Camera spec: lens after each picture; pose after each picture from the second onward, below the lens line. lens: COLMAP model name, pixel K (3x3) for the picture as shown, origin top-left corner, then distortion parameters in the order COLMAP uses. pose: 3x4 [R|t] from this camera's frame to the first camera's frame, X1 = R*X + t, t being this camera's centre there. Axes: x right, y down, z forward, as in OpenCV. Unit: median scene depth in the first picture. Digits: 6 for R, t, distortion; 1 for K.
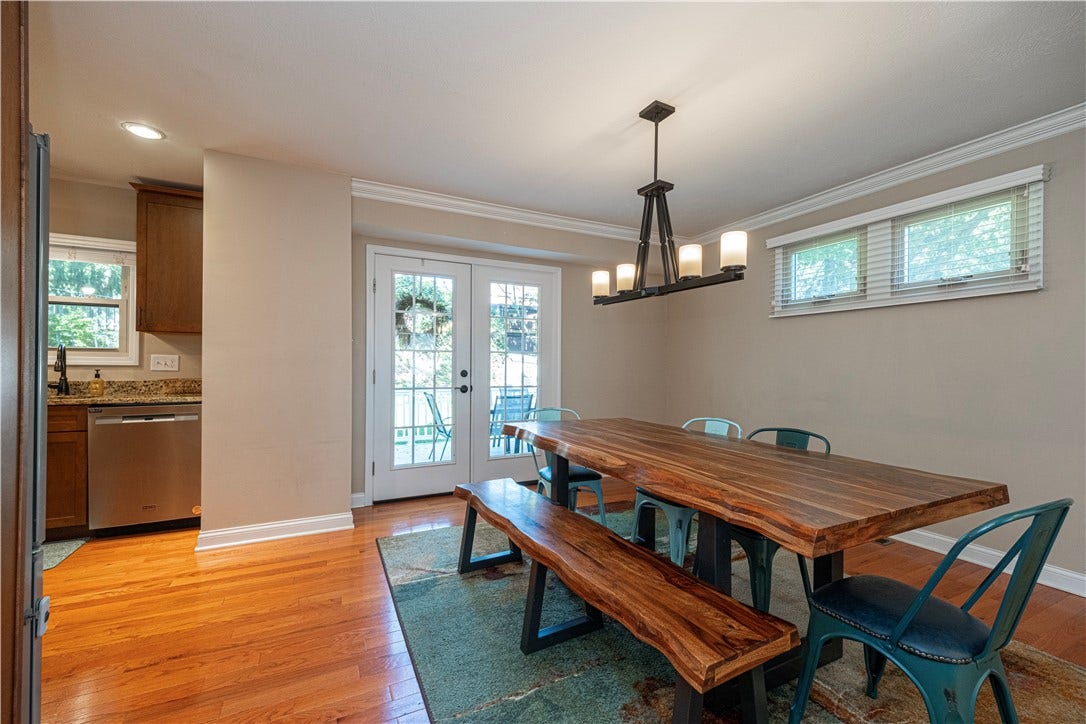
lens RADIAL K [[440.1, 0, 540.6], [0, 440.1, 365.6], [0, 0, 1]] dist [0.001558, 0.000006]
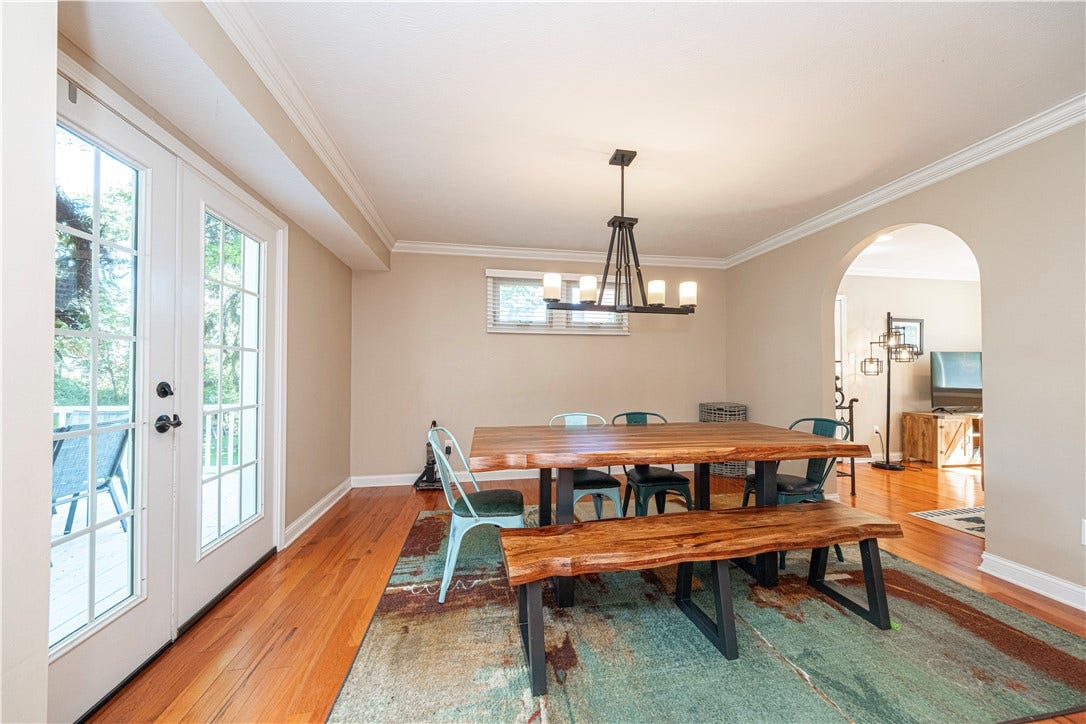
lens RADIAL K [[381.2, 0, 543.7], [0, 381.2, 363.3], [0, 0, 1]] dist [0.002152, 0.000039]
pose [[0.289992, 0.014847, 0.956914, -0.774291], [0.001347, 0.999872, -0.015922, -0.005082], [-0.957028, 0.005906, 0.289935, 0.893361]]
